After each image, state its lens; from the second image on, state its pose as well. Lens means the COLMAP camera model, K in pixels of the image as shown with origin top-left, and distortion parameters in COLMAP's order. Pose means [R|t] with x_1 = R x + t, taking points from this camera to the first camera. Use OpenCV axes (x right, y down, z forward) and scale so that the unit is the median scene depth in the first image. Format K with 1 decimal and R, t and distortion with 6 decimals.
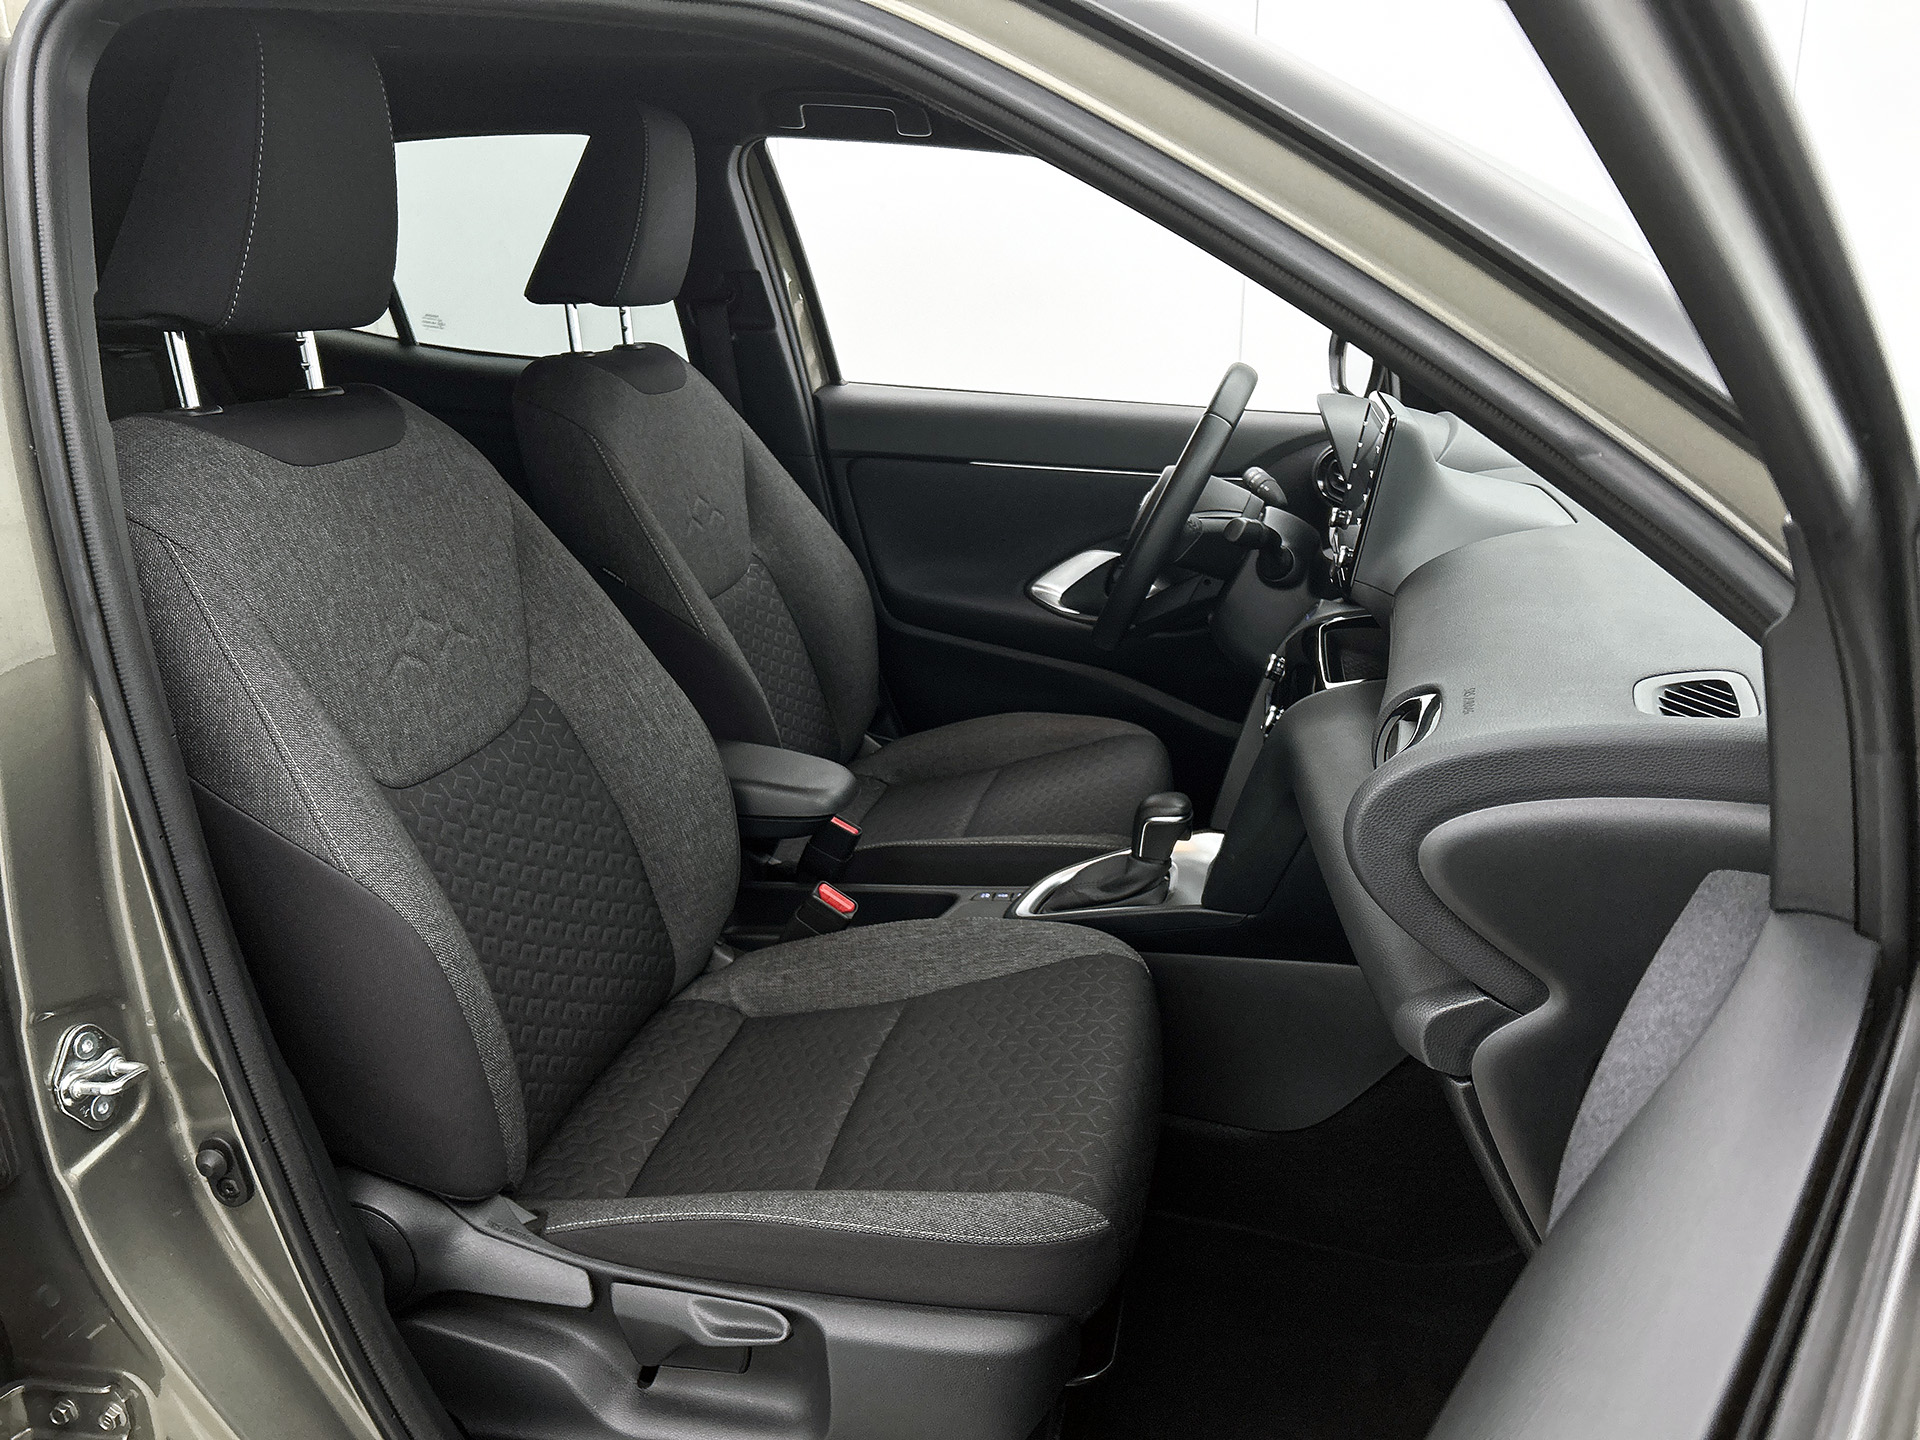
lens RADIAL K [[1485.4, 0, 957.0], [0, 1485.4, 722.8], [0, 0, 1]] dist [0.039431, -0.049846]
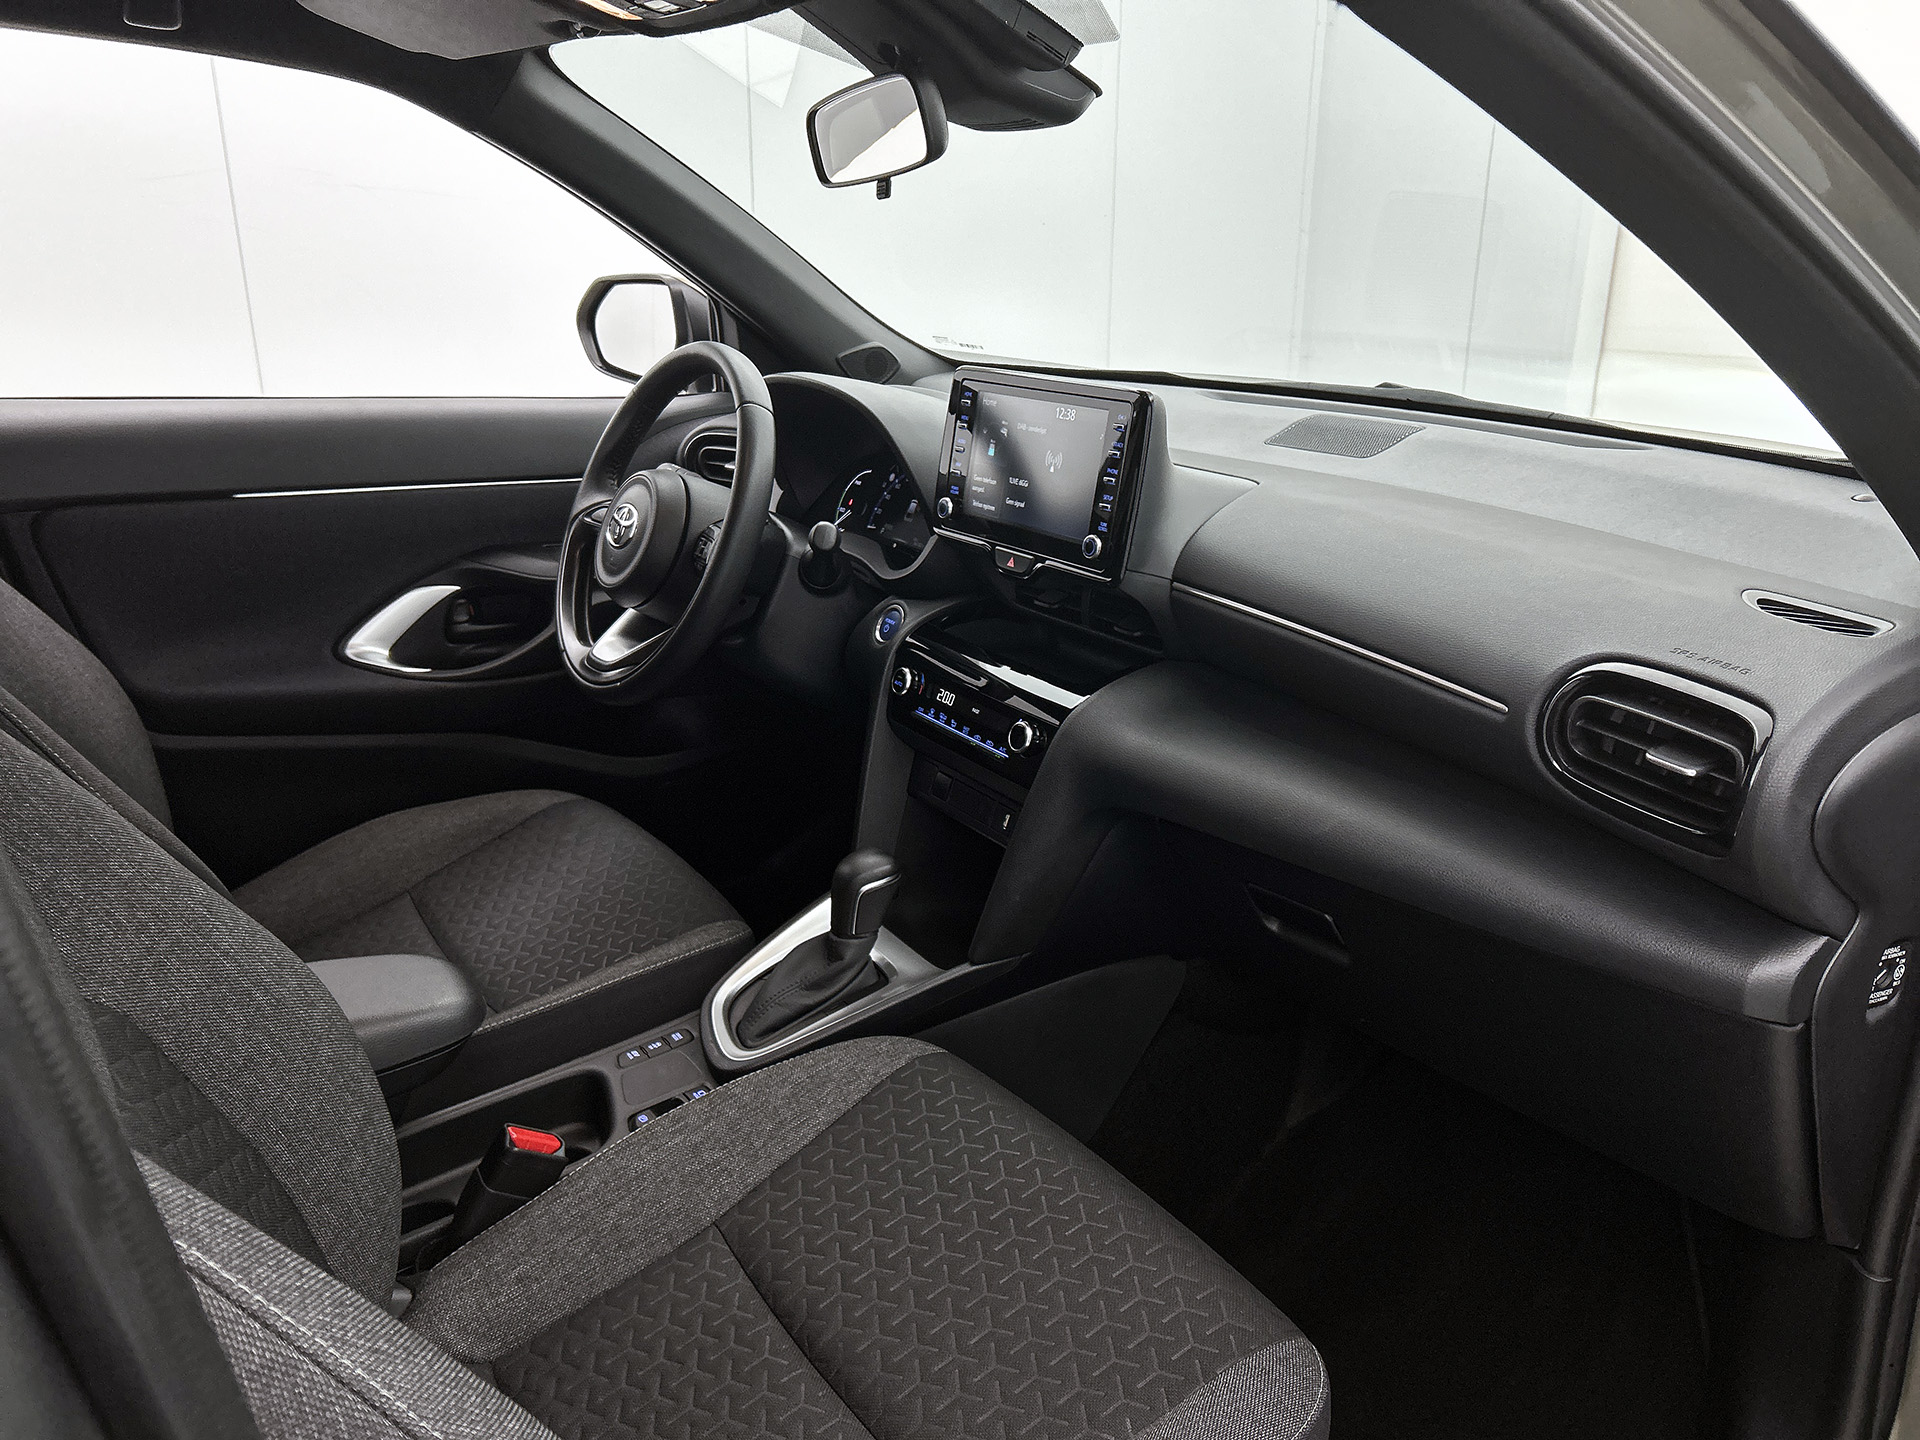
lens RADIAL K [[1485.4, 0, 959.7], [0, 1485.4, 720.7], [0, 0, 1]] dist [0.039431, -0.049846]
pose [[0.676311, -0.225543, 0.701237, -0.391880], [0.209344, 0.971569, 0.110588, -0.106597], [-0.706242, 0.072008, 0.704299, 0.357372]]
